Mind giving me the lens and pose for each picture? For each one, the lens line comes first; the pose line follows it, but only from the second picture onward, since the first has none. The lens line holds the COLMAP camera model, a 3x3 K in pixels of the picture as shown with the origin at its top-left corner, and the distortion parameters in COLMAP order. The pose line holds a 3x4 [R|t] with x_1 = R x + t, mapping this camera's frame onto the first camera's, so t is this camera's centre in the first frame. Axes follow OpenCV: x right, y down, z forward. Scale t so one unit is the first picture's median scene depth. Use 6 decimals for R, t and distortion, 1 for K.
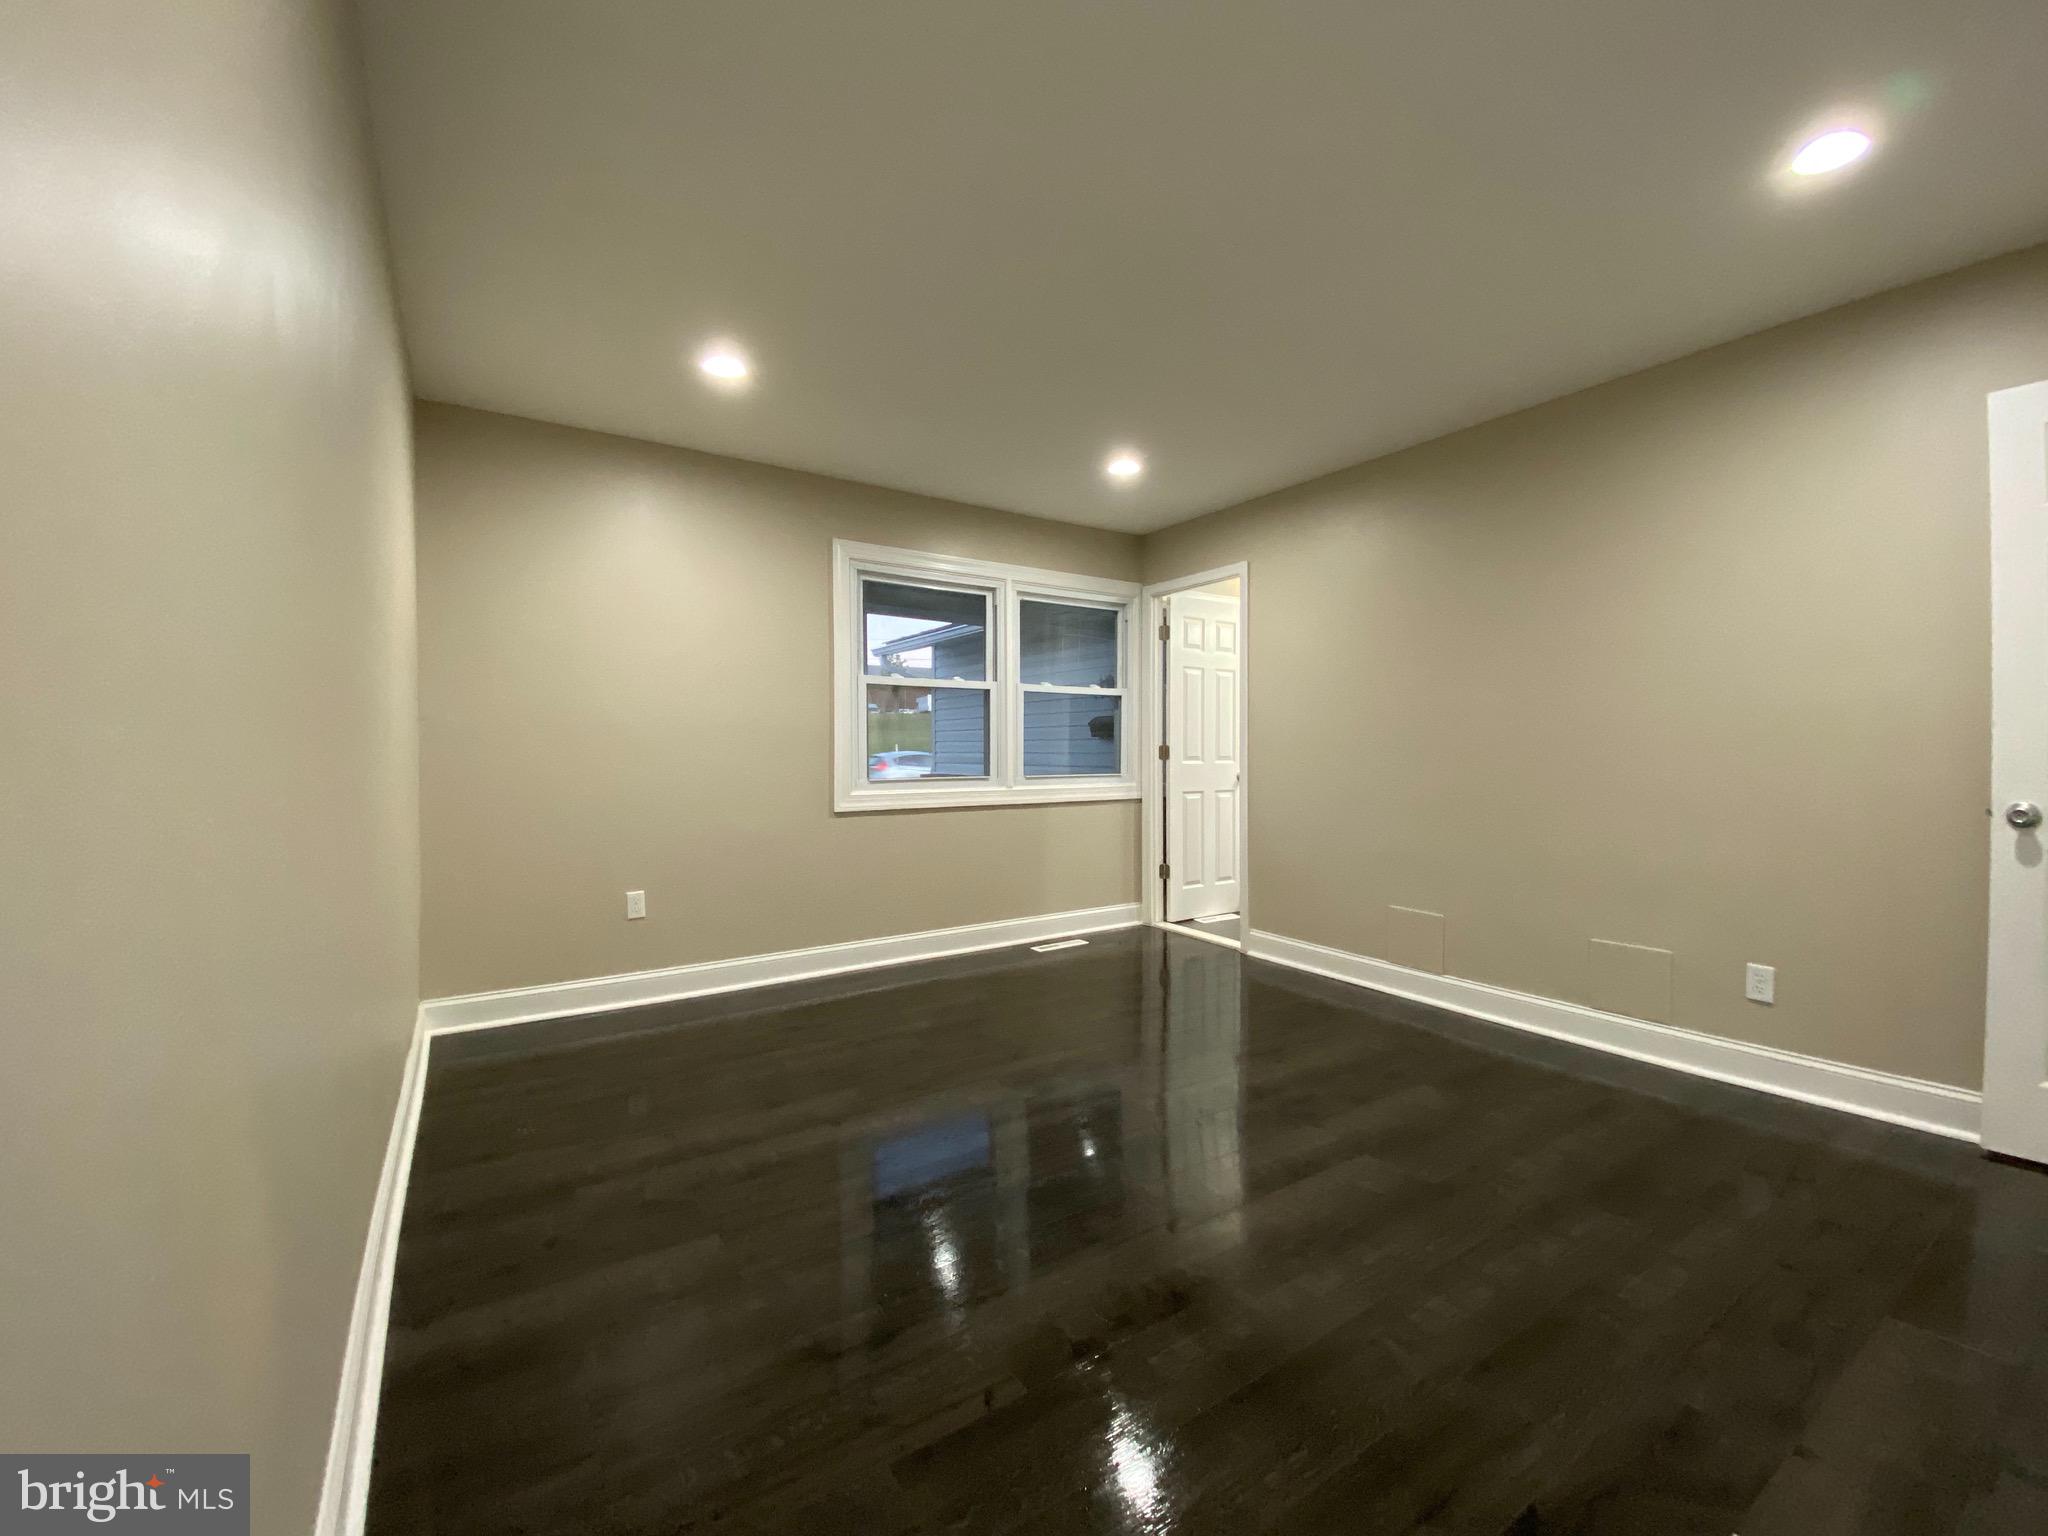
lens RADIAL K [[812.7, 0, 1032.8], [0, 812.7, 746.3], [0, 0, 1]] dist [0.007472, -0.013231]
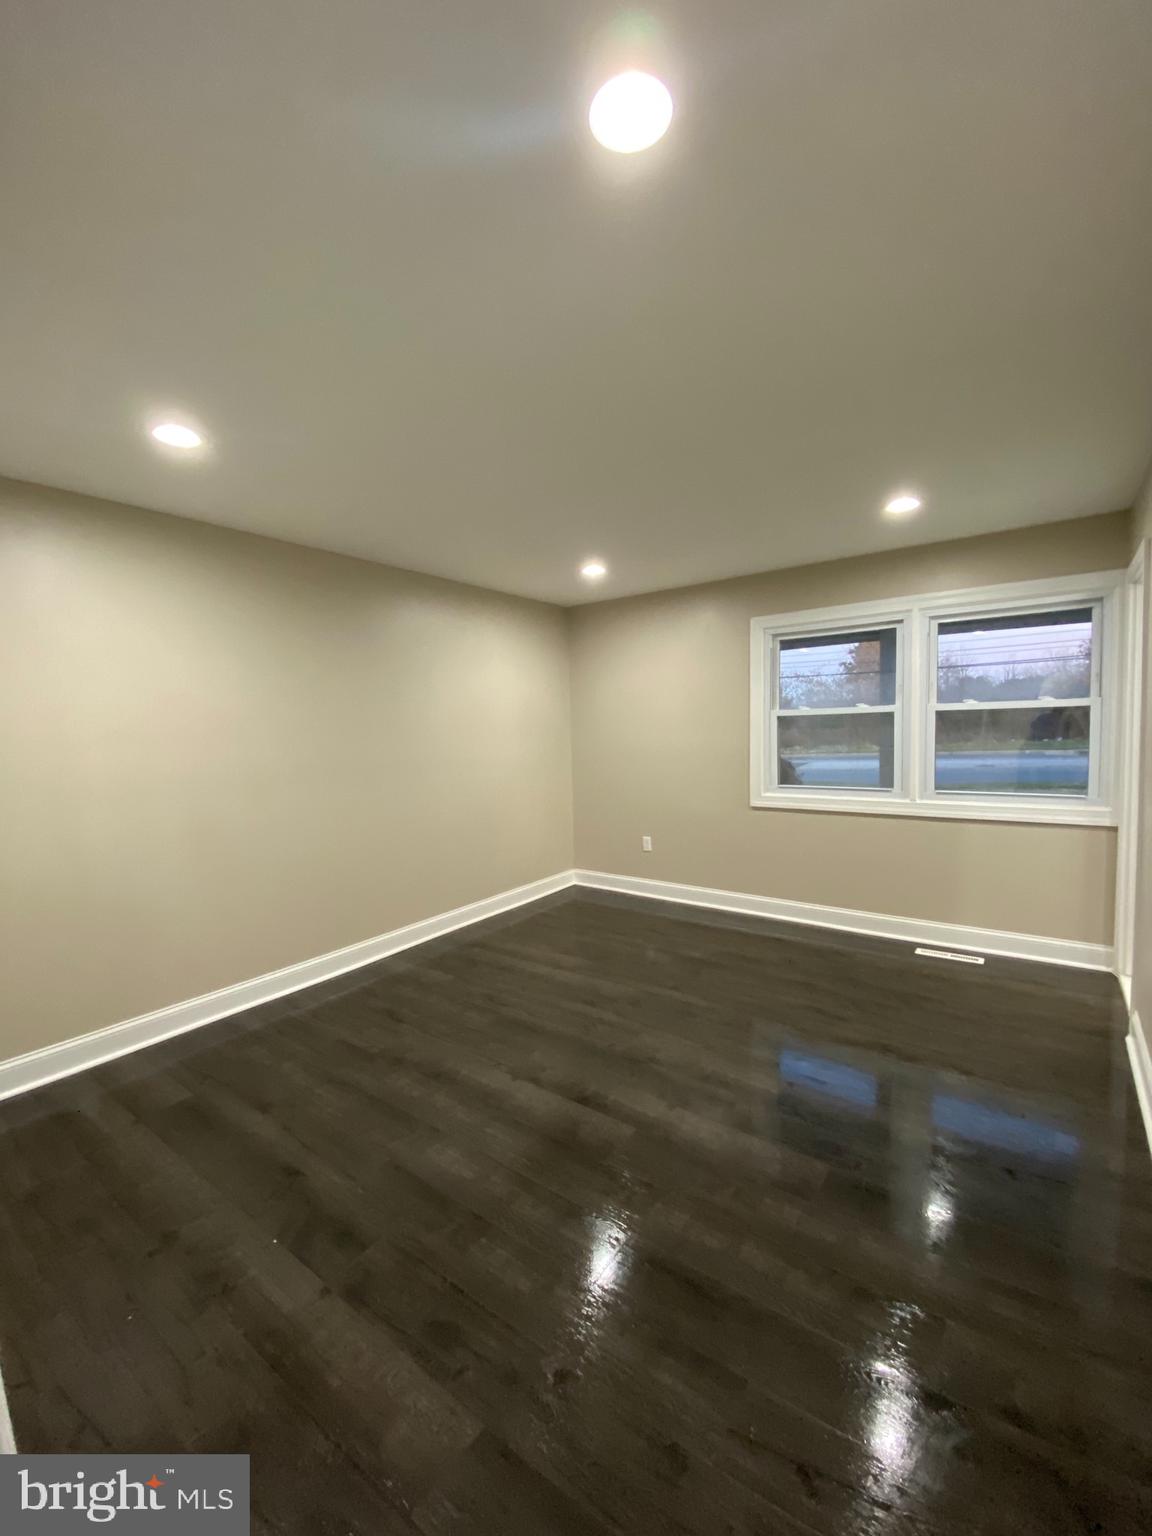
lens RADIAL K [[609.5, 0, 575.8], [0, 609.5, 769.2], [0, 0, 1]] dist [0.007472, -0.013231]
pose [[0.359702, 0.056492, -0.931356, 0.577871], [0.028028, 0.997061, 0.071302, -0.063738], [0.932646, -0.051752, 0.357061, 0.279239]]
